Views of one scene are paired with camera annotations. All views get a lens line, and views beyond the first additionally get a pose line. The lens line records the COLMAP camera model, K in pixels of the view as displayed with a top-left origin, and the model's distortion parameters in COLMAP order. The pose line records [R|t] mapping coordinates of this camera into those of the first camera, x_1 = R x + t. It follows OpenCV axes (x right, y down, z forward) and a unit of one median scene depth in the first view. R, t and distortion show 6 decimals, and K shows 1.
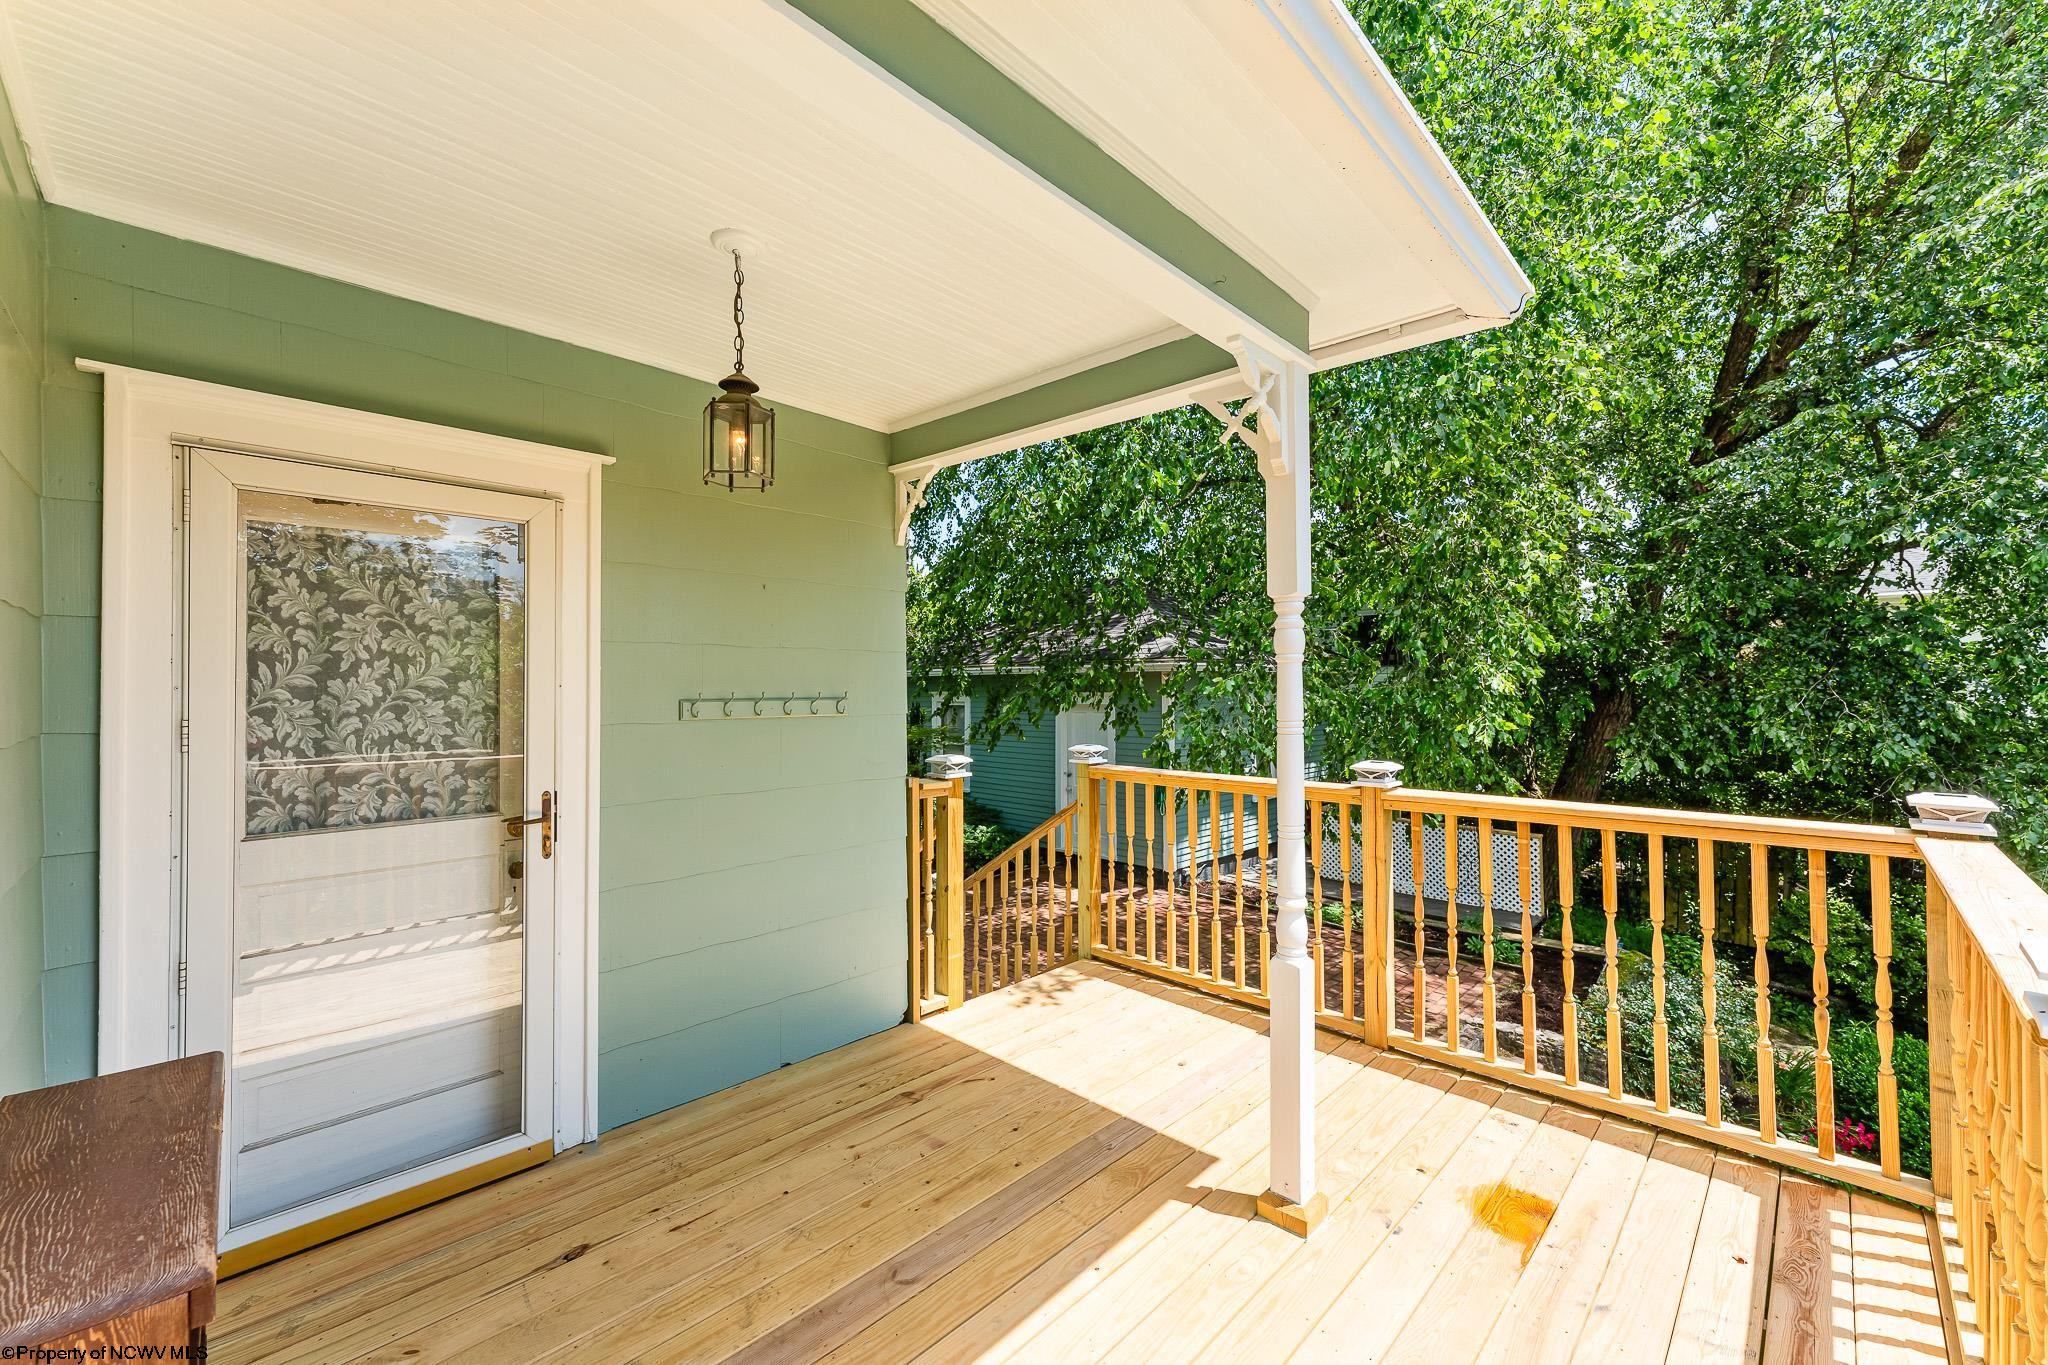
lens RADIAL K [[809.2, 0, 1011.9], [0, 809.2, 686.2], [0, 0, 1]] dist [0.001407, -0.000112]
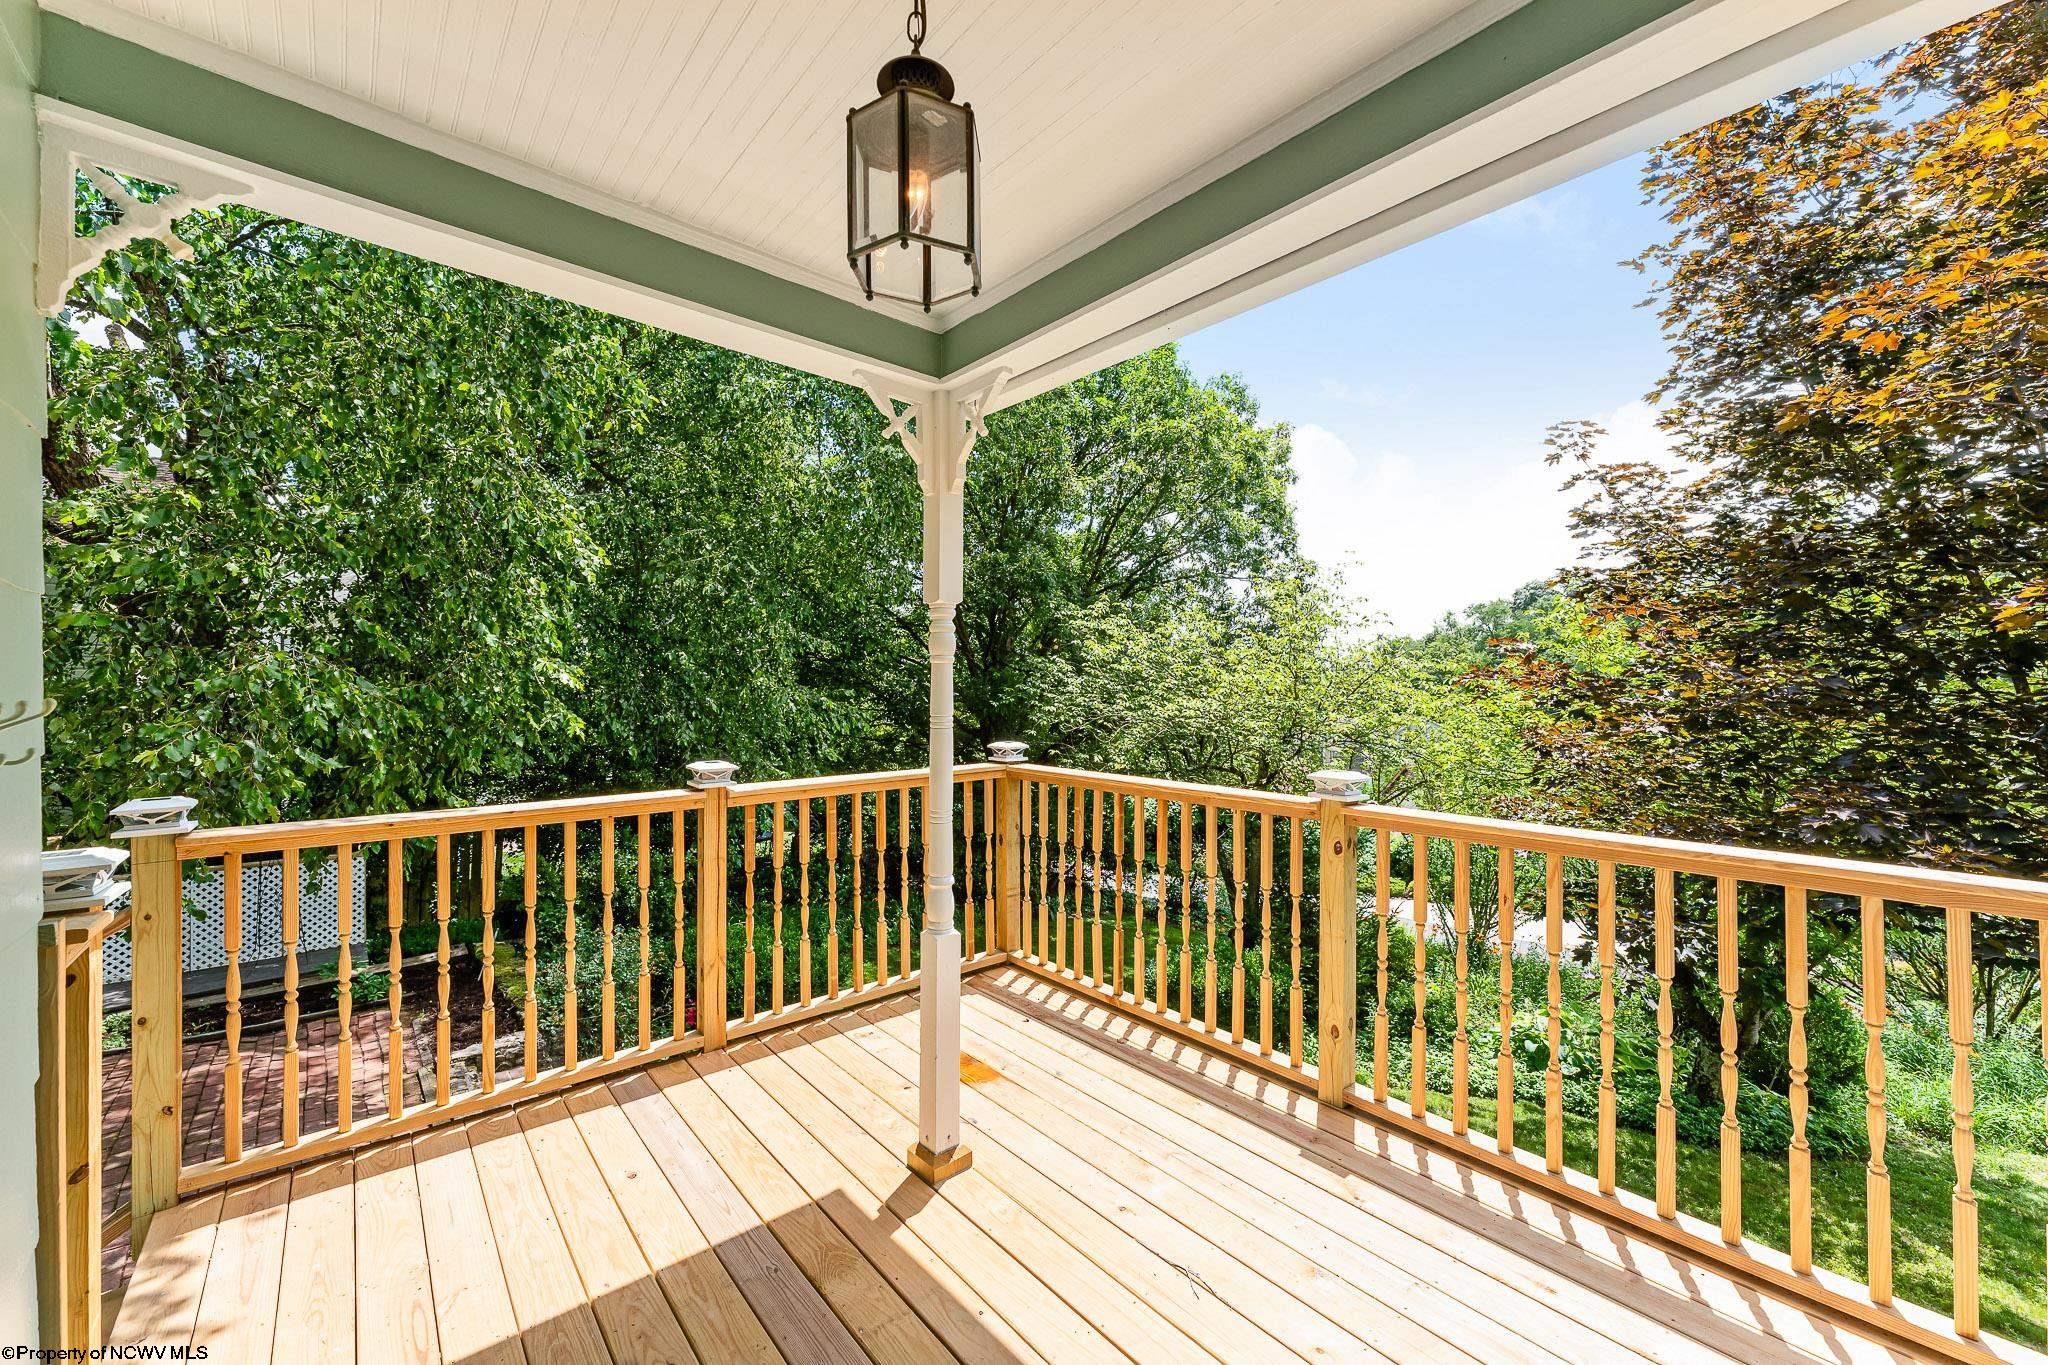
lens RADIAL K [[809.2, 0, 1011.9], [0, 809.2, 686.2], [0, 0, 1]] dist [0.001407, -0.000112]
pose [[0.089945, 0.001995, 0.995945, -0.293174], [0.004992, 0.999985, -0.002454, 0.002711], [-0.995934, 0.005192, 0.089933, 0.315447]]
